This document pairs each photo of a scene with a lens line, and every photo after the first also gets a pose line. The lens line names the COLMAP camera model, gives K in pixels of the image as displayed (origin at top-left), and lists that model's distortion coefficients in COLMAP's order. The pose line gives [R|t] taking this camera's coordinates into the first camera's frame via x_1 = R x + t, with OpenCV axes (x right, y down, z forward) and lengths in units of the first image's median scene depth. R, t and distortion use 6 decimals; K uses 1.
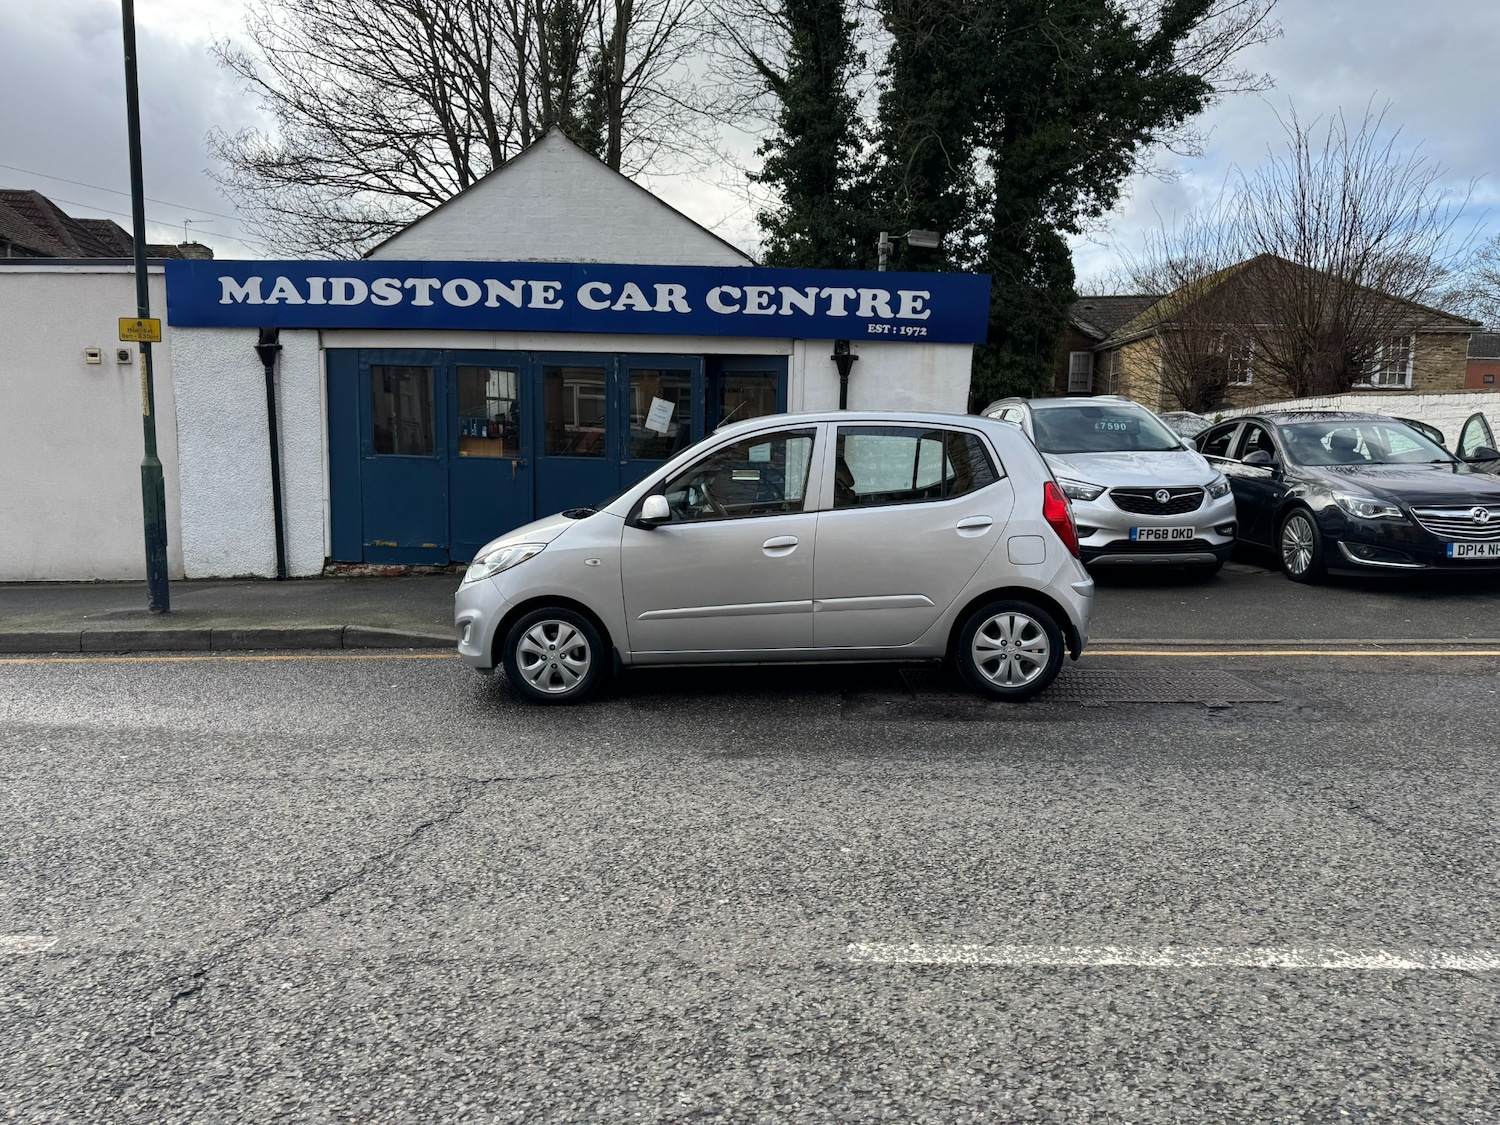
lens RADIAL K [[1043.1, 0, 761.5], [0, 1043.1, 565.3], [0, 0, 1]] dist [0.142753, -0.232999]
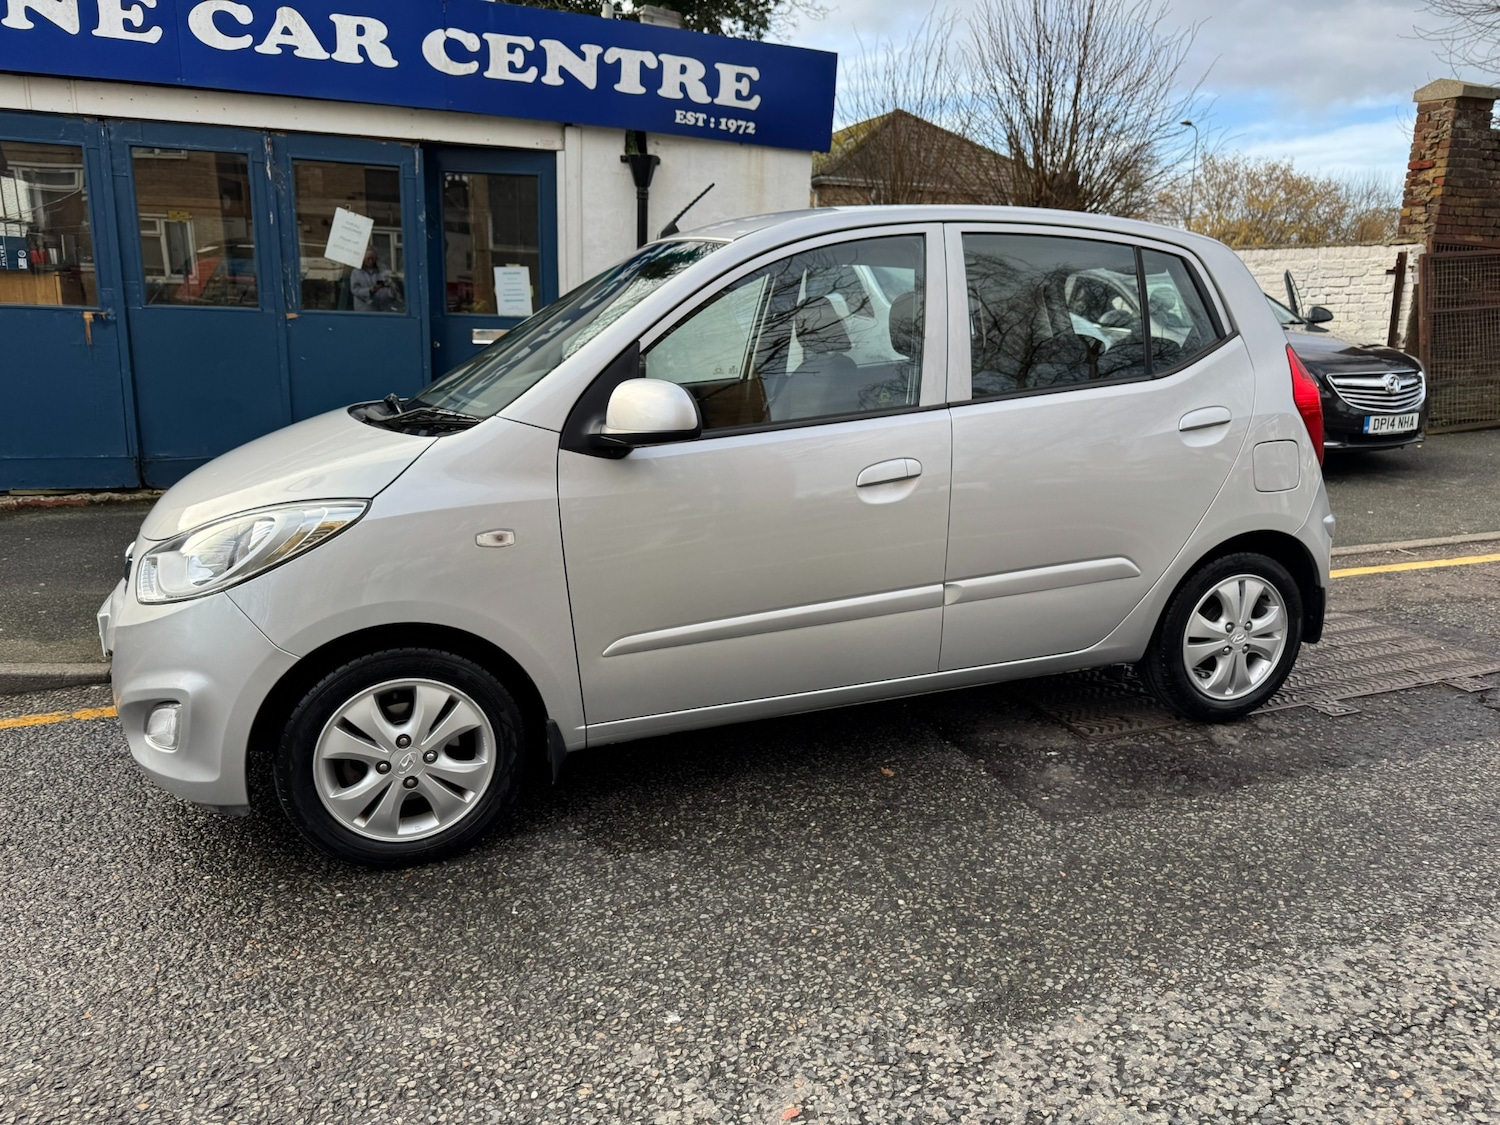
lens RADIAL K [[1065.8, 0, 759.0], [0, 1065.8, 564.9], [0, 0, 1]] dist [0.004420, -0.003686]
pose [[0.926110, -0.078874, 0.368916, -0.125405], [0.033504, 0.991232, 0.127817, -0.024741], [-0.375763, -0.106013, 0.920632, 0.315645]]
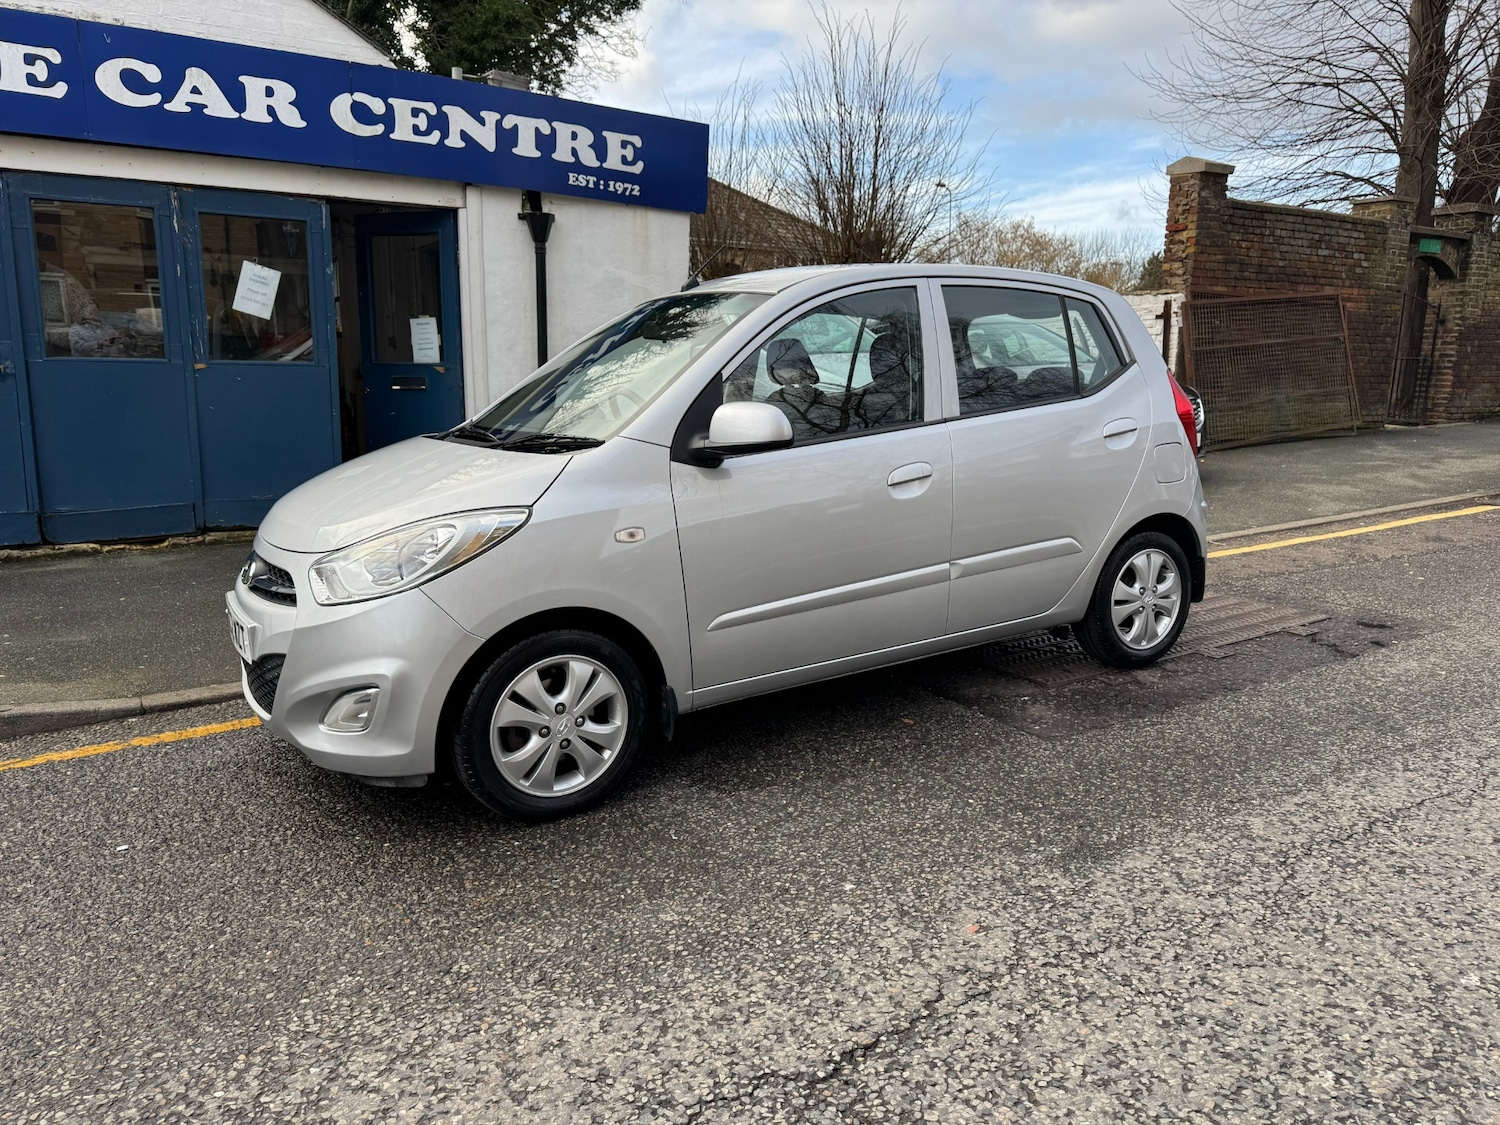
lens RADIAL K [[1059.1, 0, 756.2], [0, 1059.1, 566.1], [0, 0, 1]] dist [0.026956, -0.028289]
pose [[0.831534, -0.109748, 0.544524, -0.223345], [0.068781, 0.993087, 0.095121, -0.018508], [-0.551199, -0.041644, 0.833334, 0.298702]]
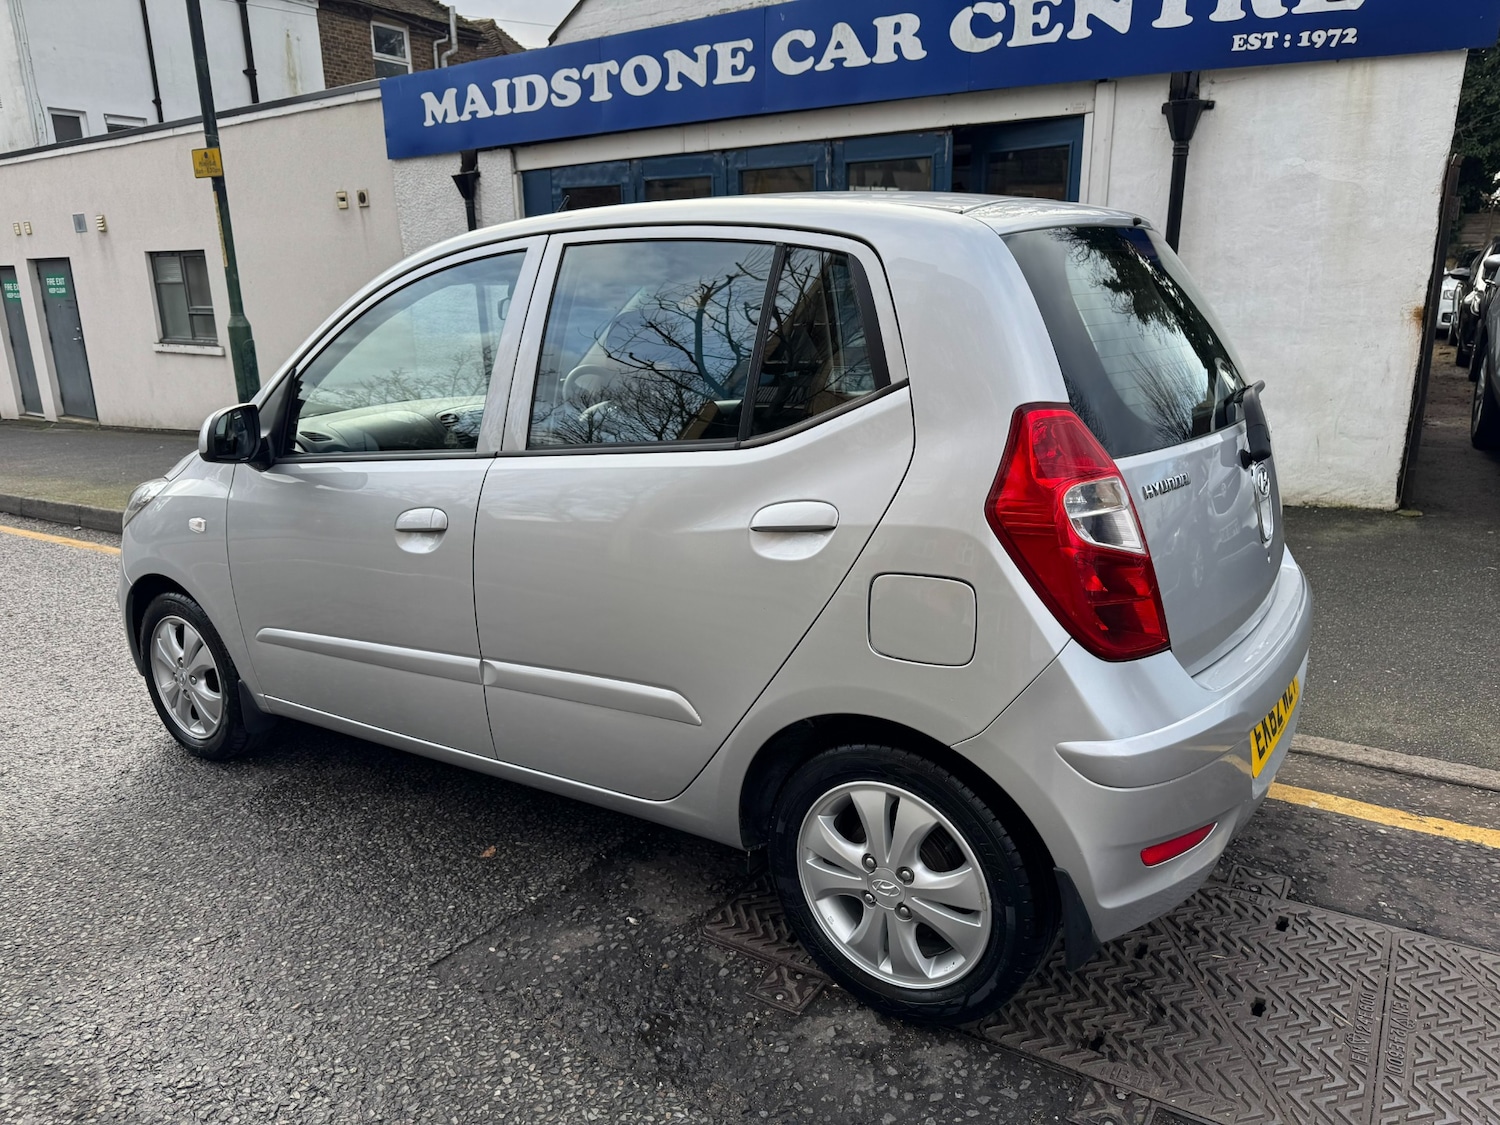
lens RADIAL K [[1076.3, 0, 749.6], [0, 1076.3, 562.4], [0, 0, 1]] dist [0.005071, -0.006079]
pose [[0.842862, 0.110599, -0.526642, 0.211015], [-0.032517, 0.987331, 0.155305, -0.044545], [0.537146, -0.113776, 0.835780, 0.388700]]
